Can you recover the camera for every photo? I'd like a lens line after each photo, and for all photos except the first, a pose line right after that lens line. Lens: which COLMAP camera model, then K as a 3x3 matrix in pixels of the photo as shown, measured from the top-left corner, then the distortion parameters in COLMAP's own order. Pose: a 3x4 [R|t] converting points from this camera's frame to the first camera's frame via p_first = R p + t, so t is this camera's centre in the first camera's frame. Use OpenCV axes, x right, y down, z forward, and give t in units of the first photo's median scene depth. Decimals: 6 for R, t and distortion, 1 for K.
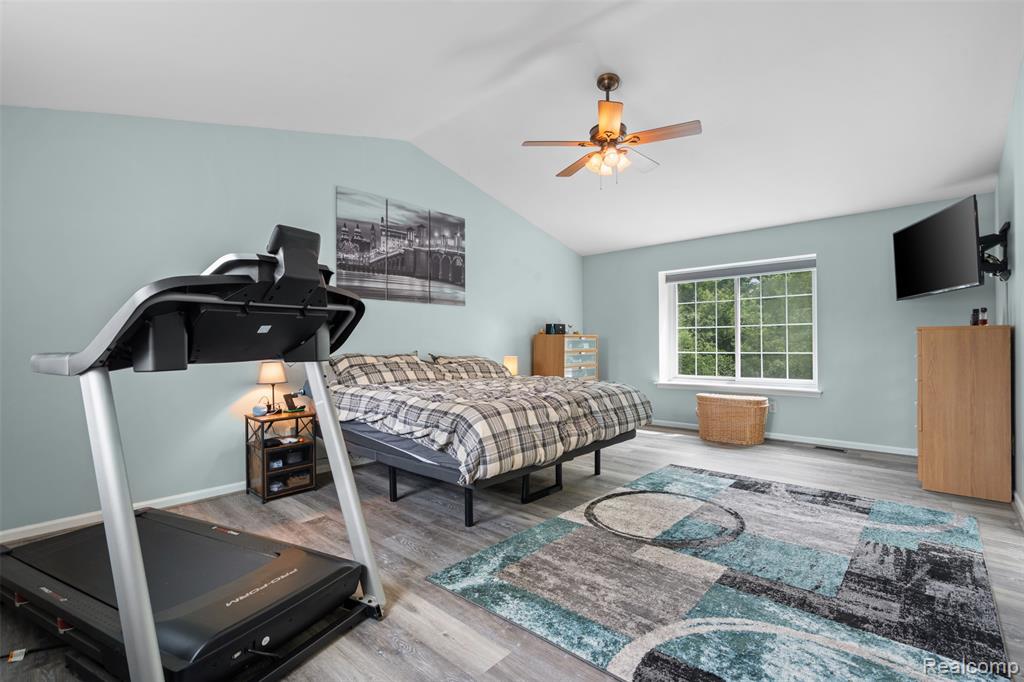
lens RADIAL K [[466.0, 0, 509.2], [0, 466.0, 341.9], [0, 0, 1]] dist [-0.006546, 0.001620]
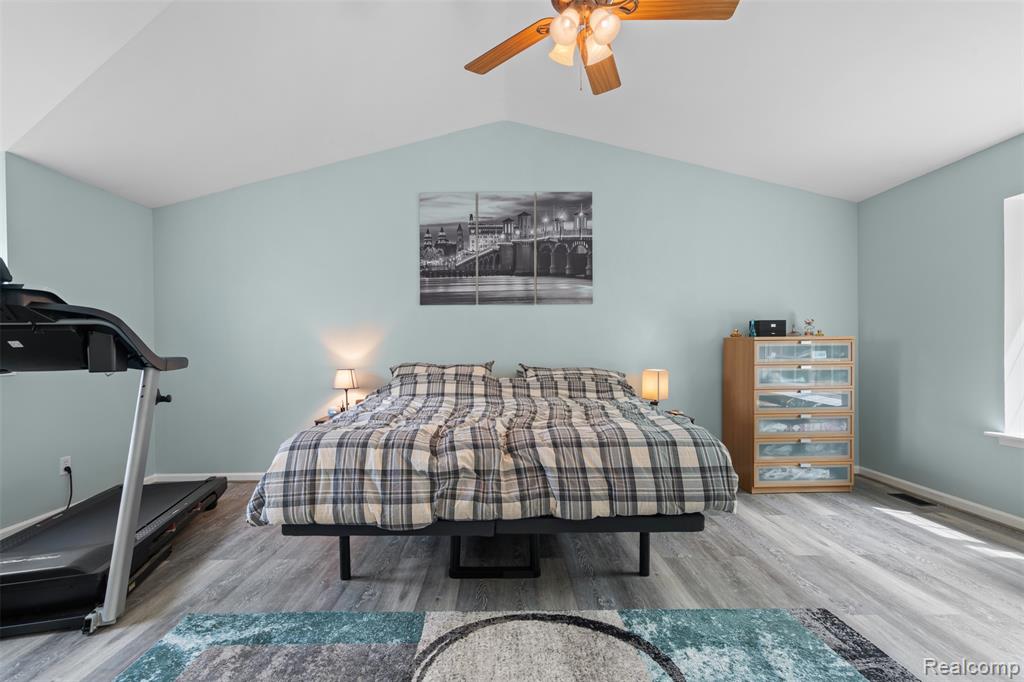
lens RADIAL K [[466.0, 0, 502.5], [0, 466.0, 354.1], [0, 0, 1]] dist [-0.006546, 0.001620]
pose [[0.677433, 0.004207, -0.735572, 0.475302], [0.005635, 0.999925, 0.010908, -0.002326], [0.735563, -0.011534, 0.677359, 0.449953]]
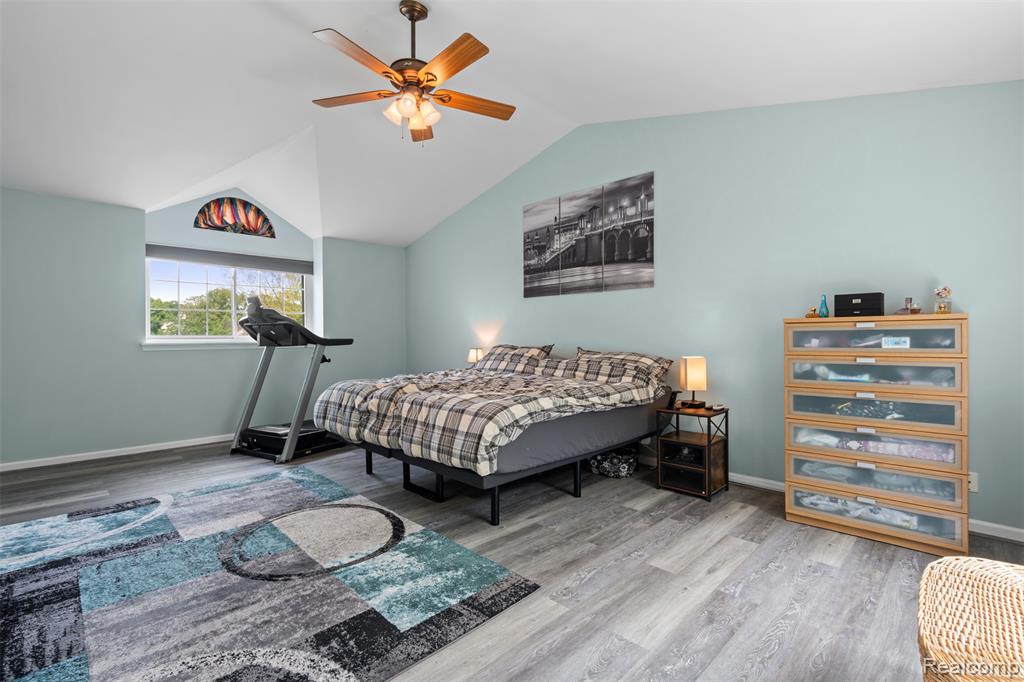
lens RADIAL K [[466.0, 0, 505.4], [0, 466.0, 337.2], [0, 0, 1]] dist [-0.006546, 0.001620]
pose [[-0.051300, 0.007666, -0.998654, 0.844705], [0.007017, 0.999949, 0.007316, -0.003165], [0.998659, -0.006632, -0.051351, 1.002875]]
